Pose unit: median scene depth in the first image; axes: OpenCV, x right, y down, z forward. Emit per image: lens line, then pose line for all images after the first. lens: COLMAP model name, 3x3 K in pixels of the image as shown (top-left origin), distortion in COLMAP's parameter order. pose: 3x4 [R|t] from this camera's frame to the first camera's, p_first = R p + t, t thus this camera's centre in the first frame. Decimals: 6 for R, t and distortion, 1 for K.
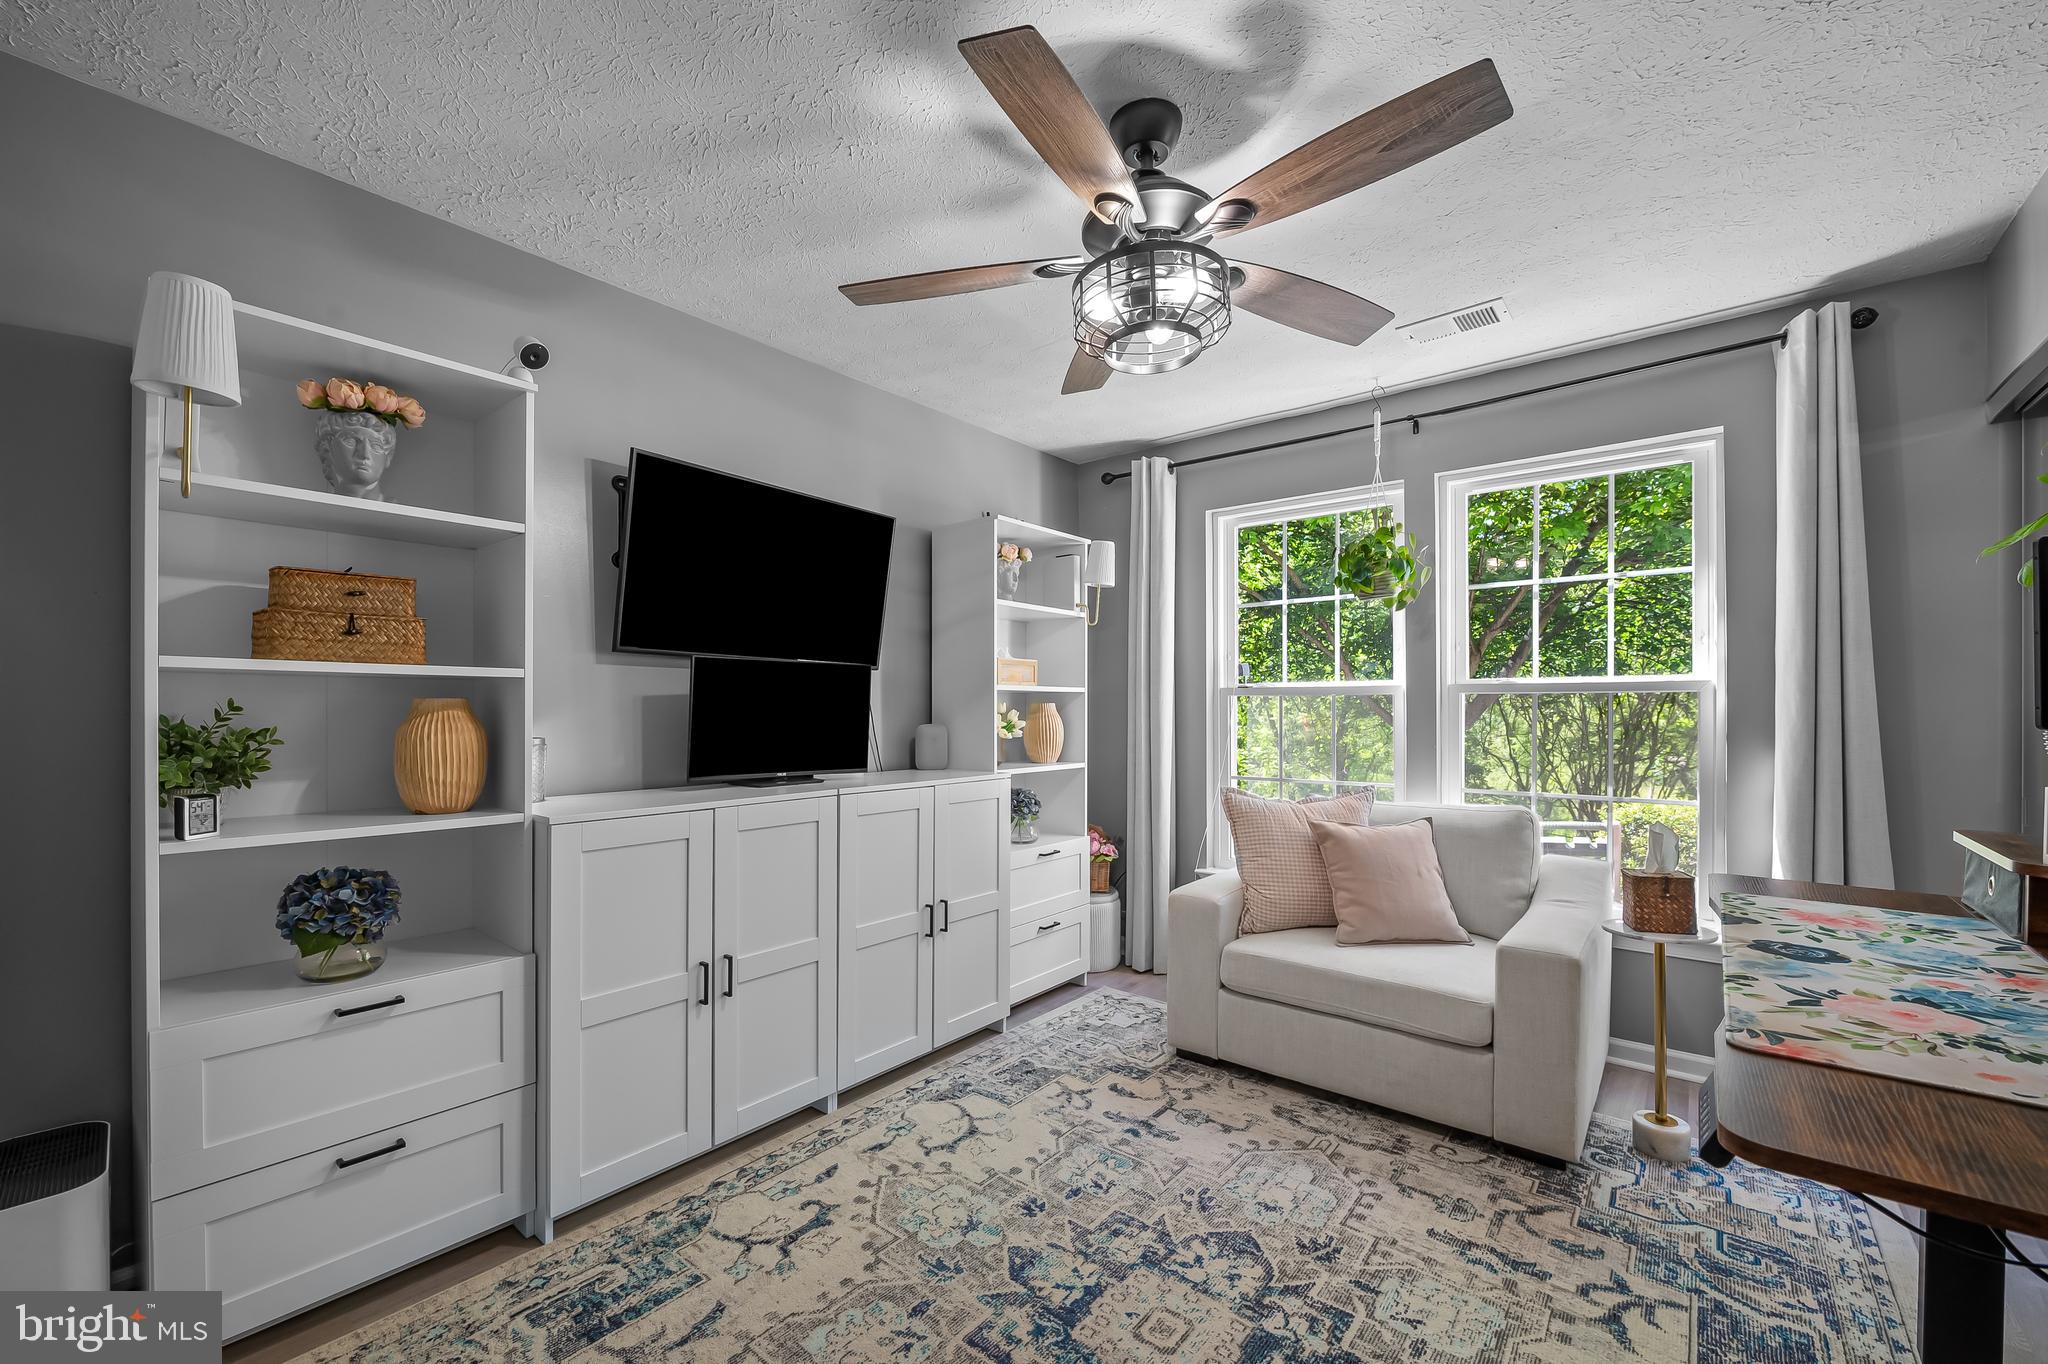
lens RADIAL K [[822.0, 0, 1022.8], [0, 822.0, 747.6], [0, 0, 1]] dist [-0.007910, -0.000073]
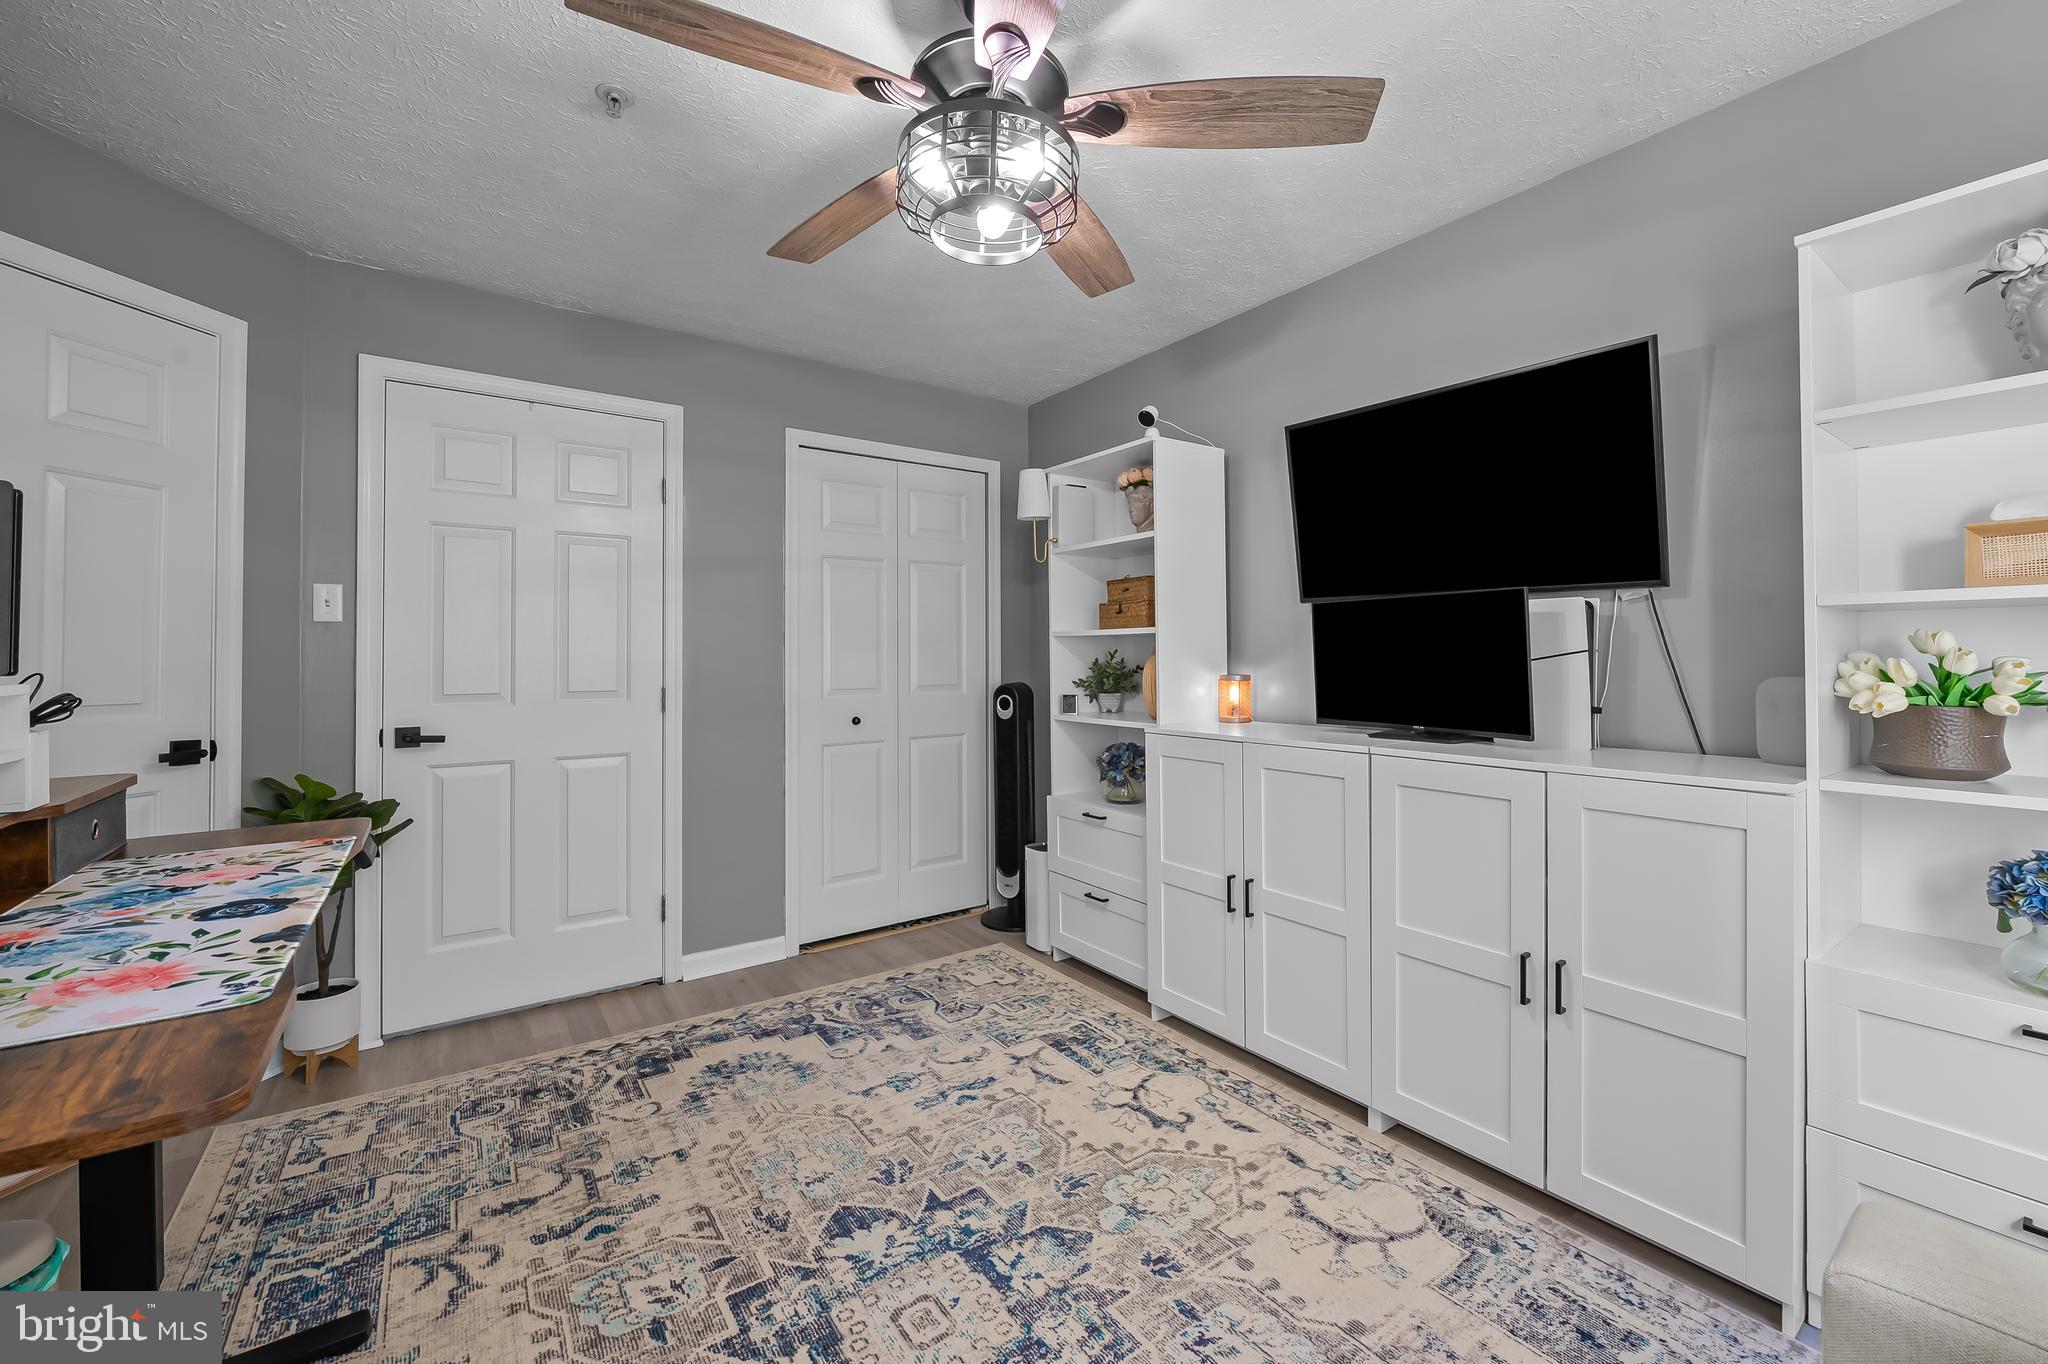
lens RADIAL K [[818.3, 0, 1031.0], [0, 818.3, 682.8], [0, 0, 1]] dist [-0.007824, -0.000354]
pose [[-0.252340, 0.030925, -0.967144, 0.818824], [-0.039695, 0.998317, 0.042279, -0.044911], [0.966824, 0.049060, -0.250688, 1.063627]]
